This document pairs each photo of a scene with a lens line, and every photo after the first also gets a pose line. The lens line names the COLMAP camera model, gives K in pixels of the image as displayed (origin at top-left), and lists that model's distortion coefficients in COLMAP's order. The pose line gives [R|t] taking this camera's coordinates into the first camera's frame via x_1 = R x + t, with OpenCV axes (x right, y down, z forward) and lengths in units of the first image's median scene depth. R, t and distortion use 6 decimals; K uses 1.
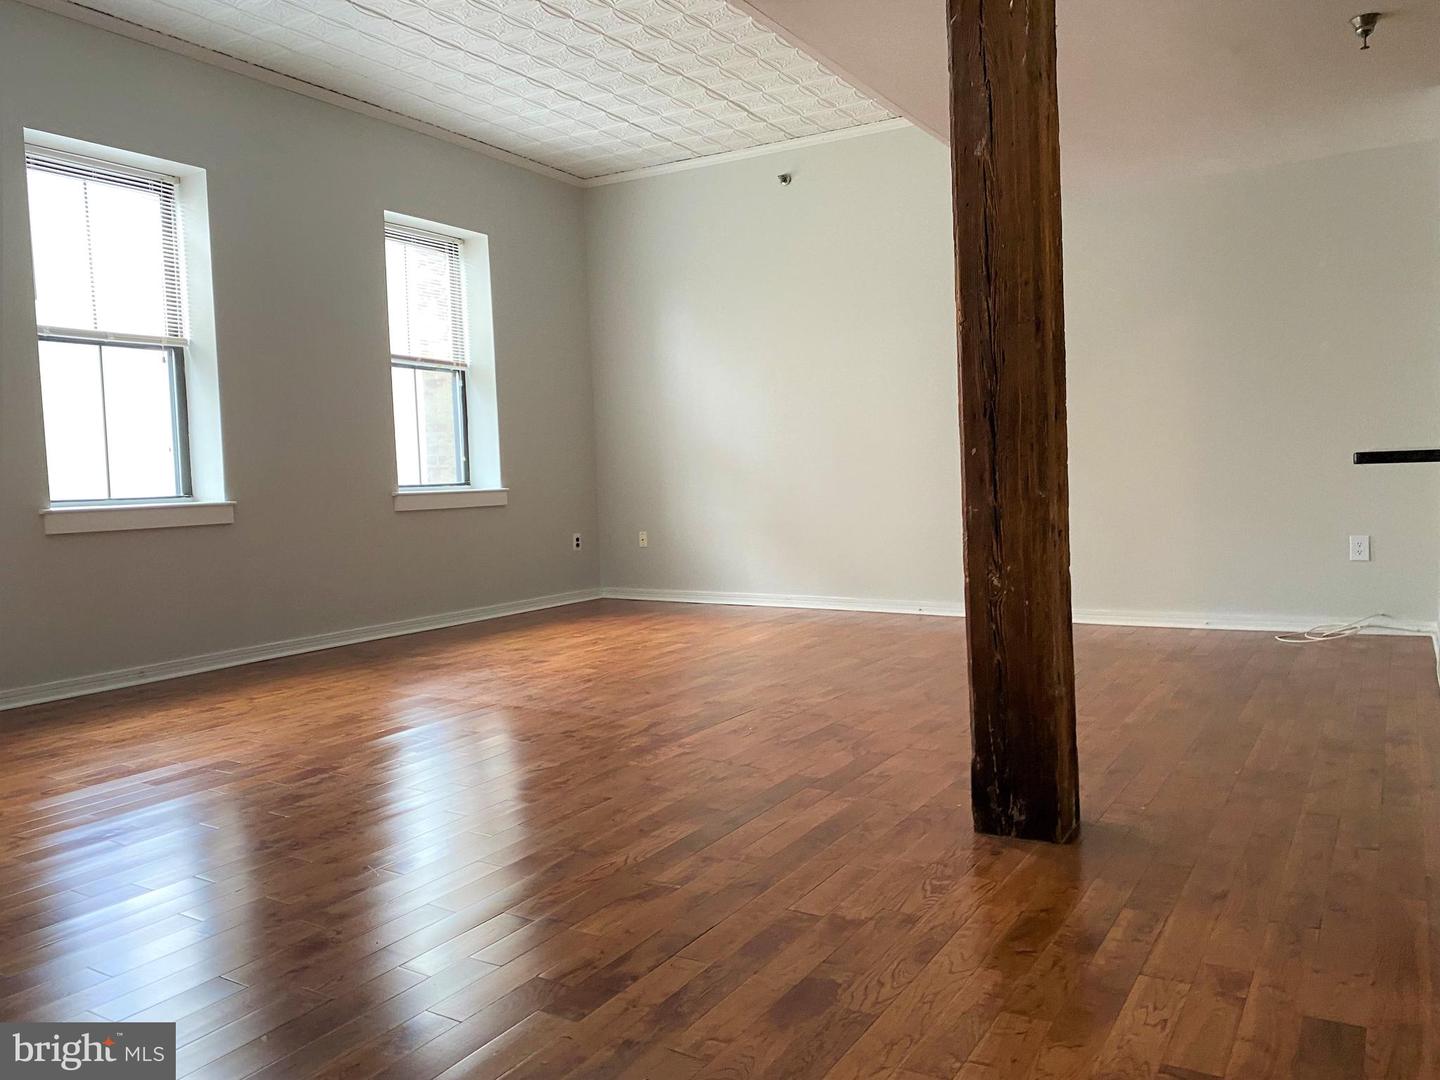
lens RADIAL K [[1097.3, 0, 730.4], [0, 1097.3, 540.0], [0, 0, 1]] dist [-0.006471, -0.008949]
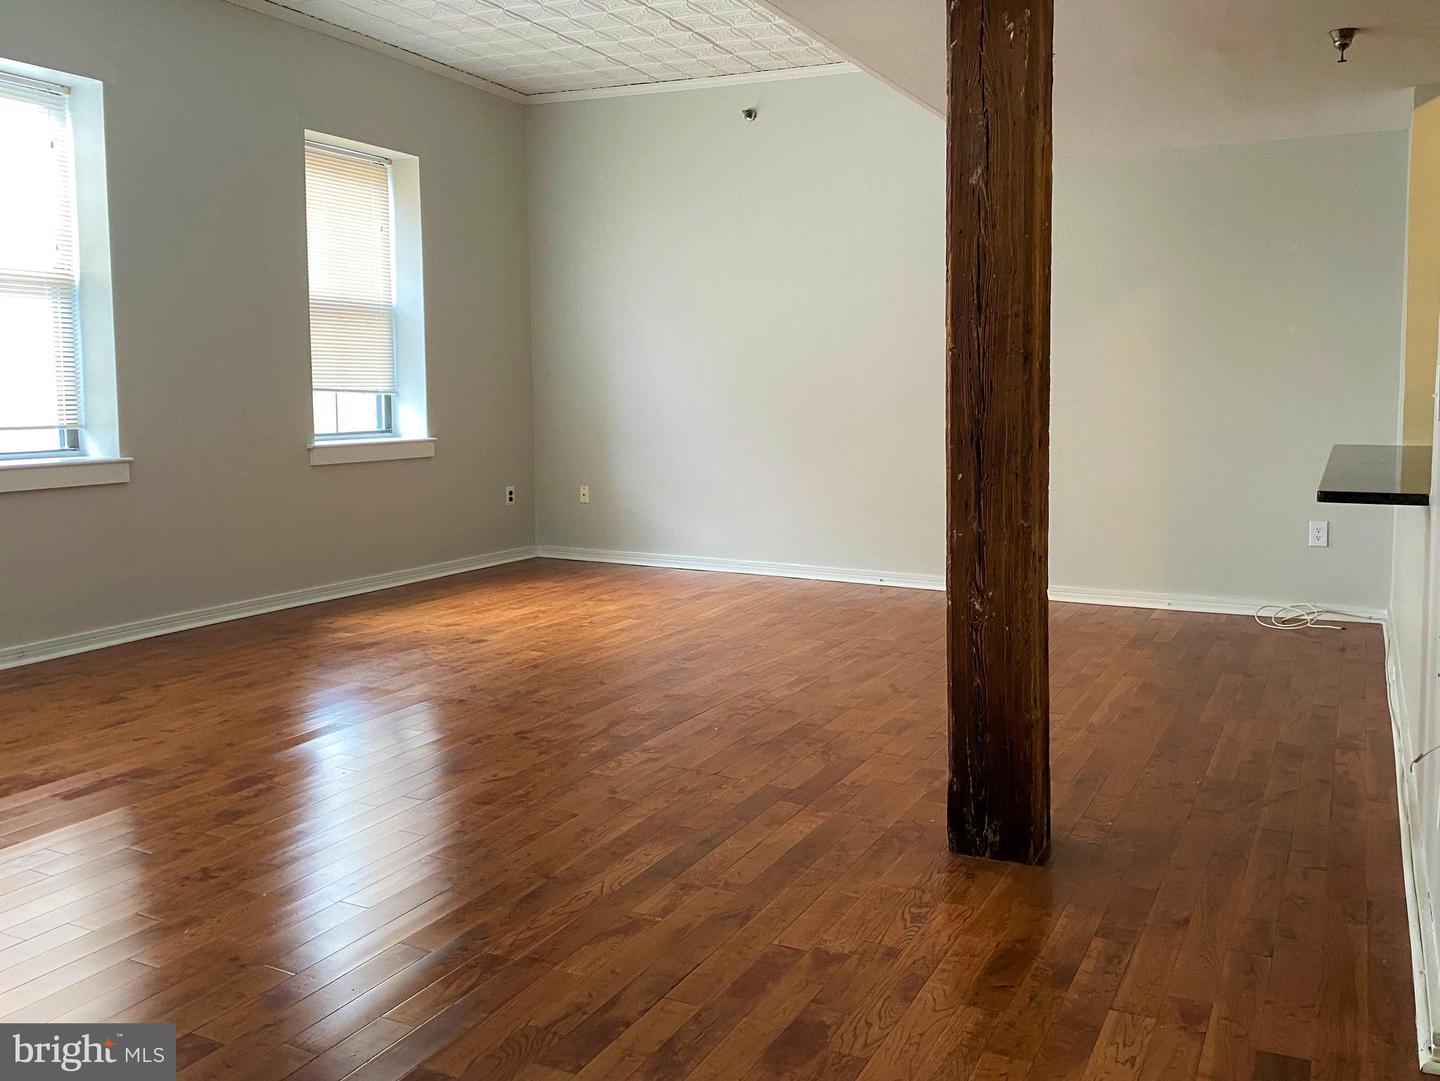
lens RADIAL K [[1213.4, 0, 803.9], [0, 1213.4, 487.9], [0, 0, 1]] dist [-0.004504, -0.016756]
pose [[0.992377, 0.022483, 0.121173, -0.053699], [-0.025485, 0.999404, 0.023284, -0.092583], [-0.120577, -0.026194, 0.992358, -0.084444]]
